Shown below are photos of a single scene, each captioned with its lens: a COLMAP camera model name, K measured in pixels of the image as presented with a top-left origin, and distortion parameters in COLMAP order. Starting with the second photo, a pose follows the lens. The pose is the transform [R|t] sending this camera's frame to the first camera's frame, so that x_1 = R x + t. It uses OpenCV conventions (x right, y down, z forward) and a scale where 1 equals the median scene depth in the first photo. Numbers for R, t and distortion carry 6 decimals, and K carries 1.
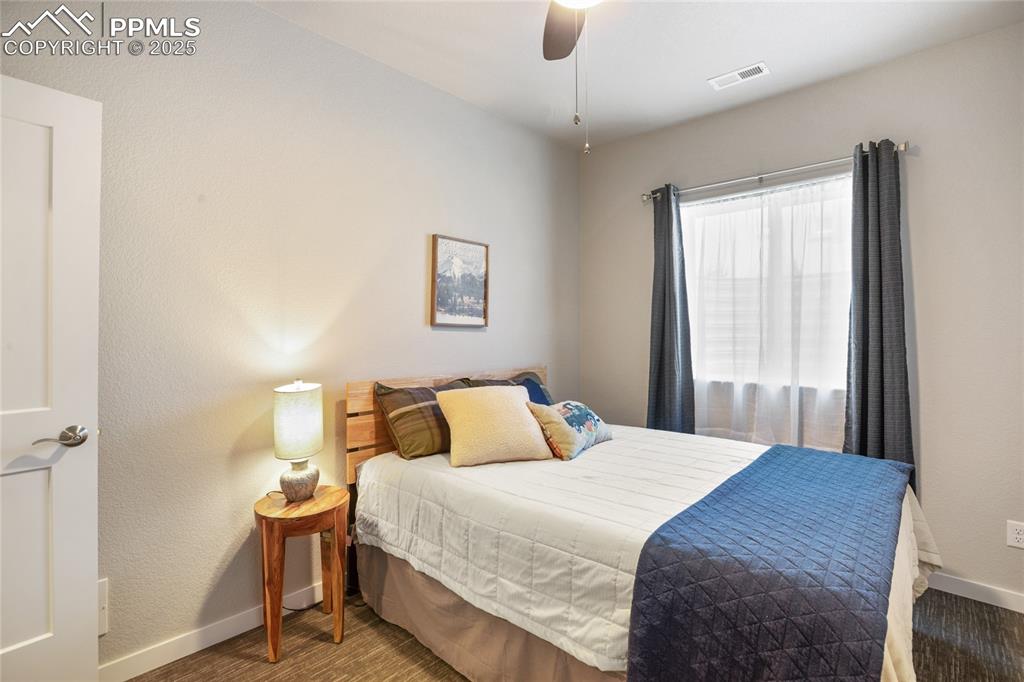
lens RADIAL K [[487.6, 0, 517.6], [0, 487.6, 325.4], [0, 0, 1]] dist [-0.039283, 0.010468]
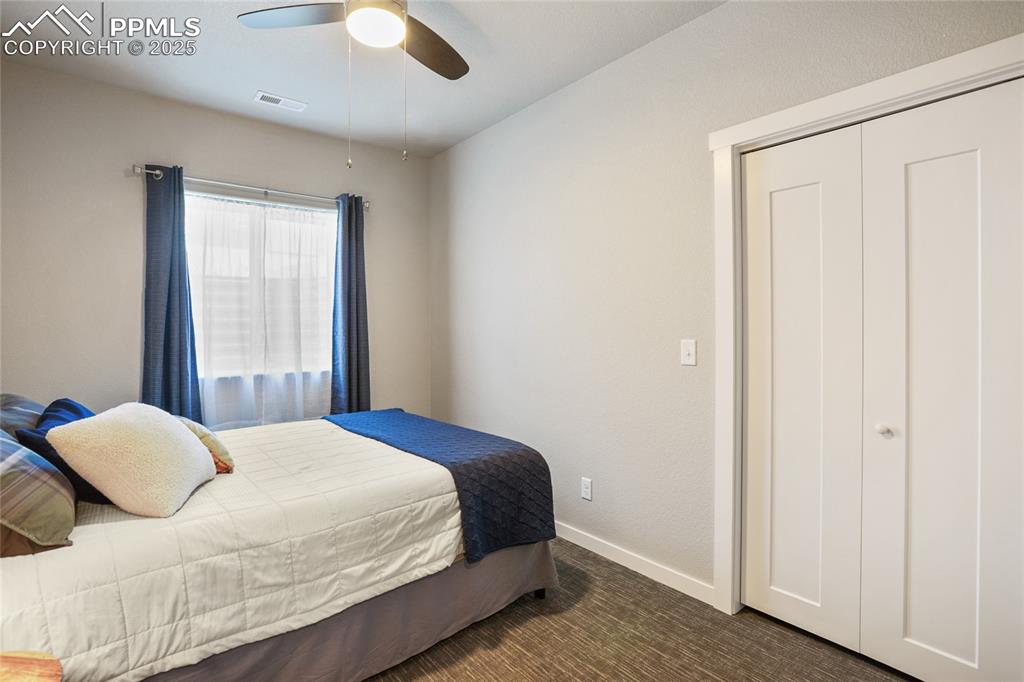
lens RADIAL K [[487.6, 0, 517.6], [0, 487.6, 325.4], [0, 0, 1]] dist [-0.039283, 0.010468]
pose [[0.110685, 0.000055, 0.993856, -0.869396], [-0.006842, 0.999976, 0.000707, 0.003593], [-0.993832, -0.006879, 0.110683, 0.459273]]
